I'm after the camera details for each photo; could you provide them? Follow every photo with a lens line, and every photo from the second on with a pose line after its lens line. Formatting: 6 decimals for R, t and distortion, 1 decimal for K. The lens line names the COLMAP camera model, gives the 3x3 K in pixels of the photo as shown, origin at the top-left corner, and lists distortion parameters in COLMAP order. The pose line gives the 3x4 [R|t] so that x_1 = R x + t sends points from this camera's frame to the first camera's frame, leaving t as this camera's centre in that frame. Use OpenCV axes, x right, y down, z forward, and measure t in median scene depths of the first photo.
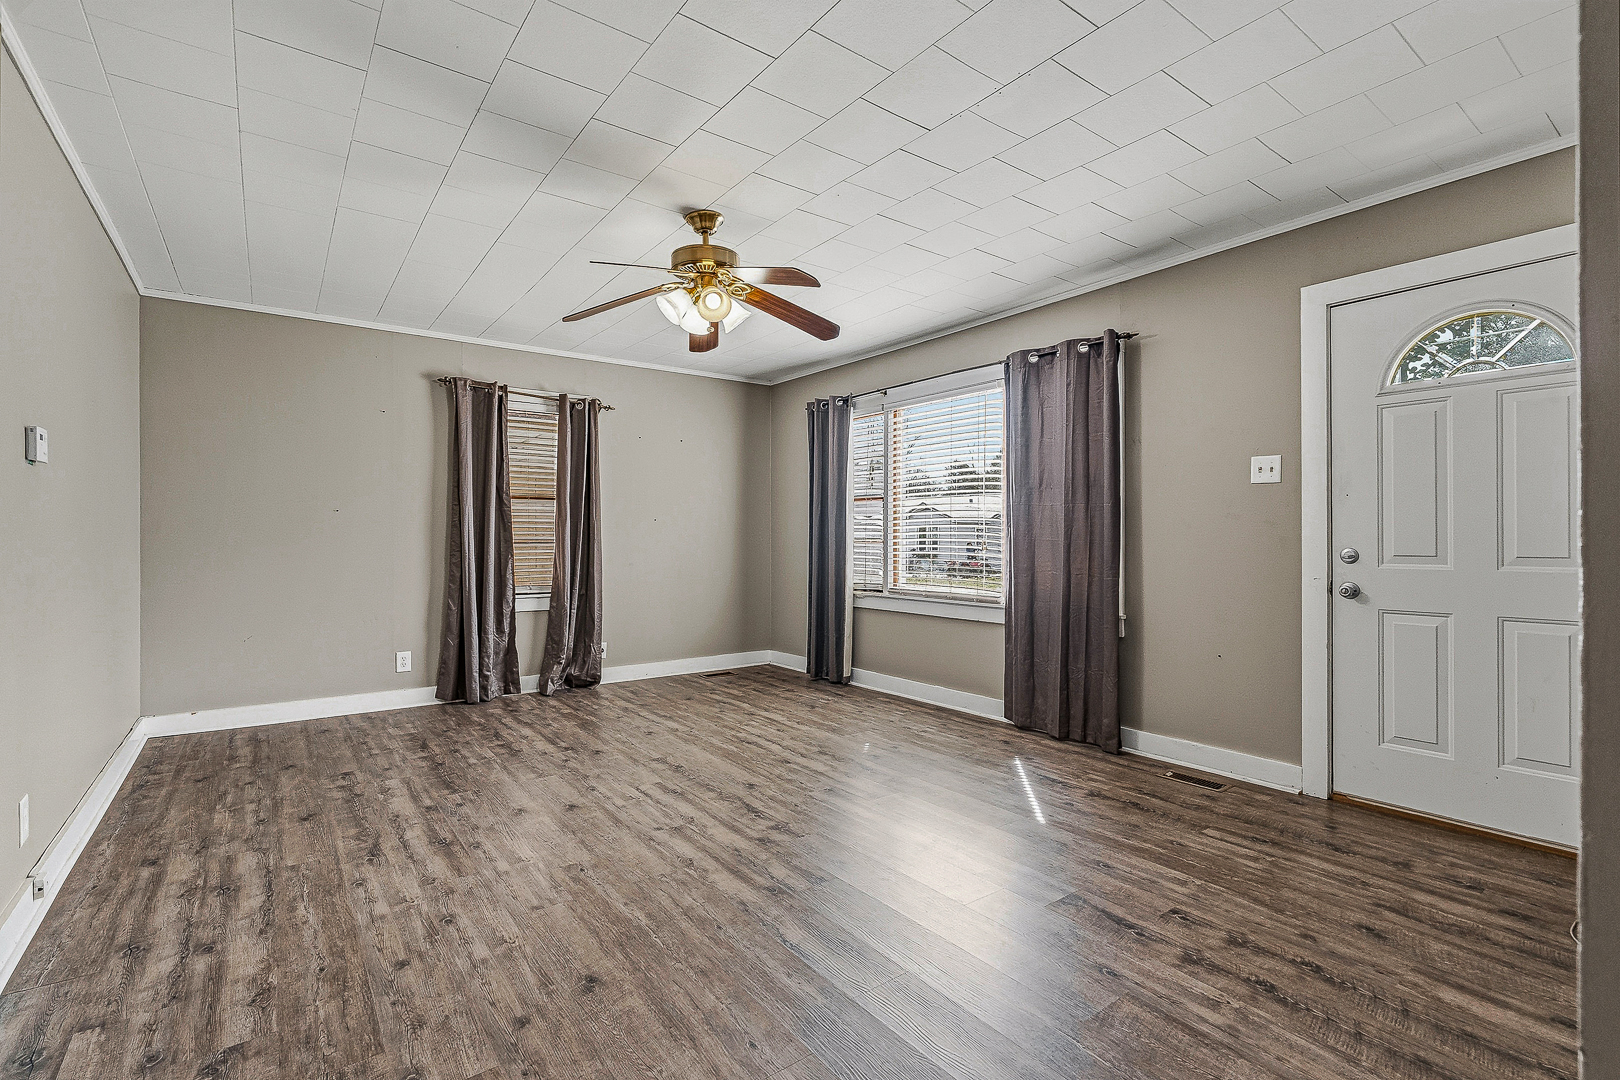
lens RADIAL K [[761.4, 0, 816.1], [0, 761.4, 537.2], [0, 0, 1]] dist [-0.009347, 0.002995]
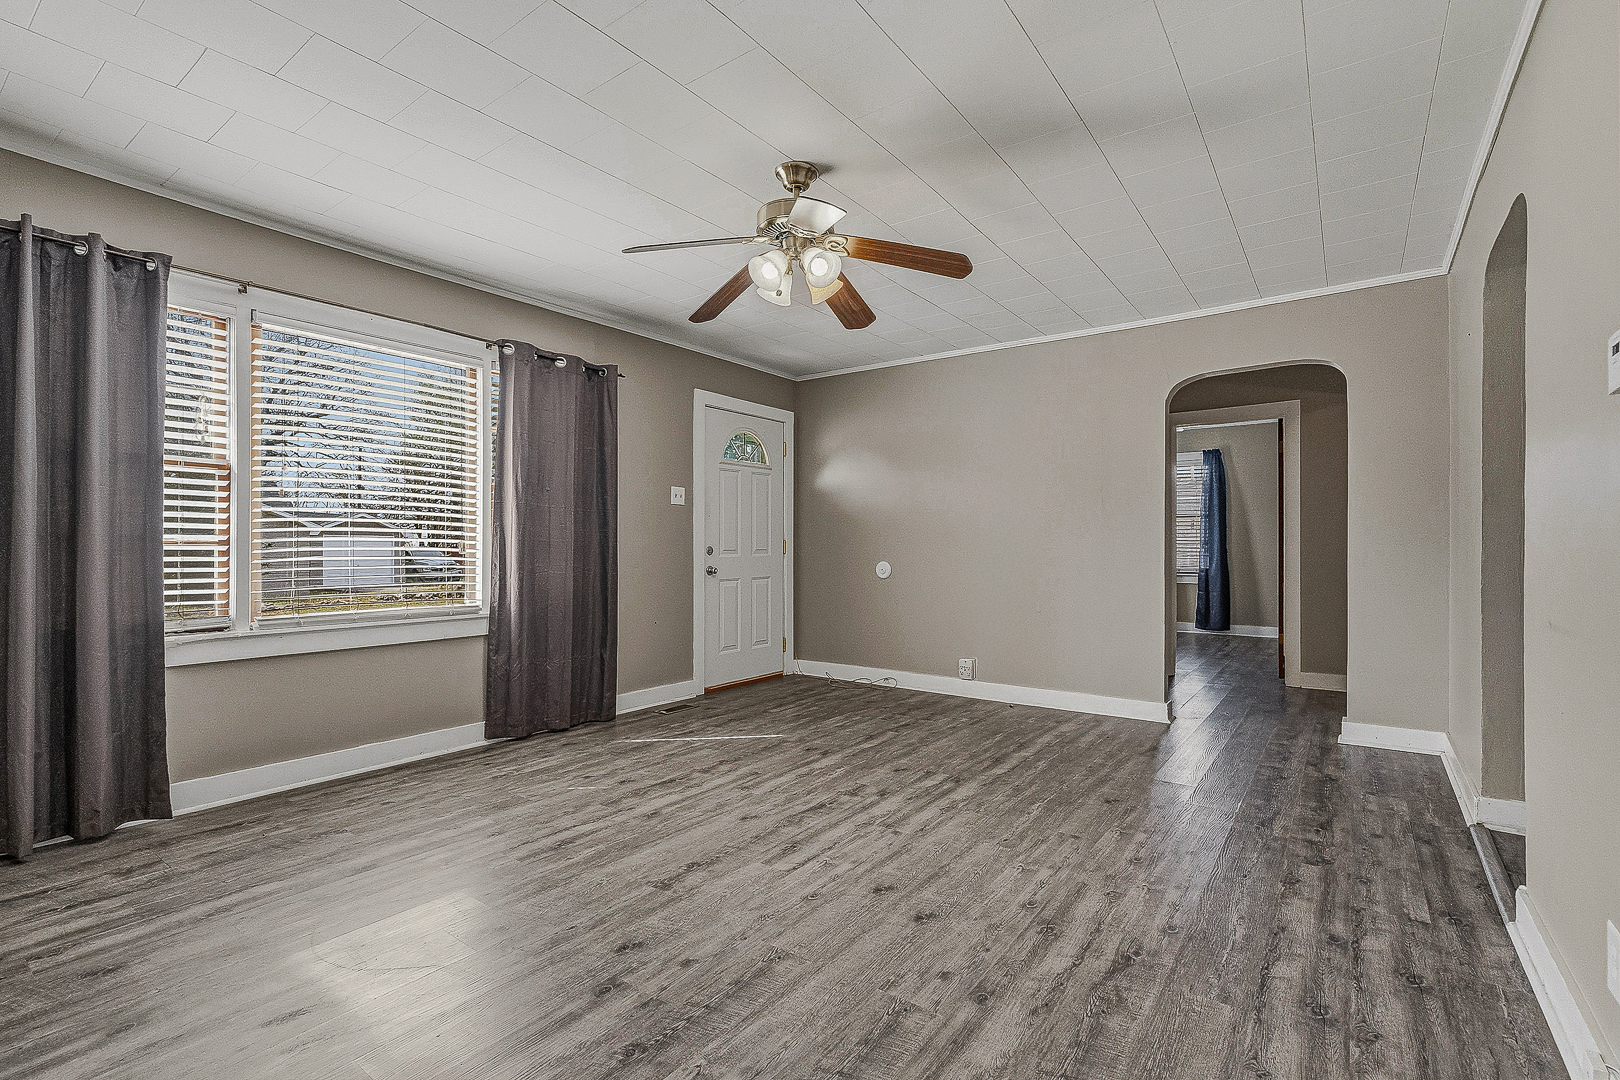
lens RADIAL K [[761.4, 0, 807.3], [0, 761.4, 544.6], [0, 0, 1]] dist [-0.009347, 0.002995]
pose [[-0.314448, 0.002538, 0.949271, -1.029711], [-0.001123, 0.999995, -0.003046, 0.015084], [-0.949274, -0.002024, -0.314444, 1.325092]]
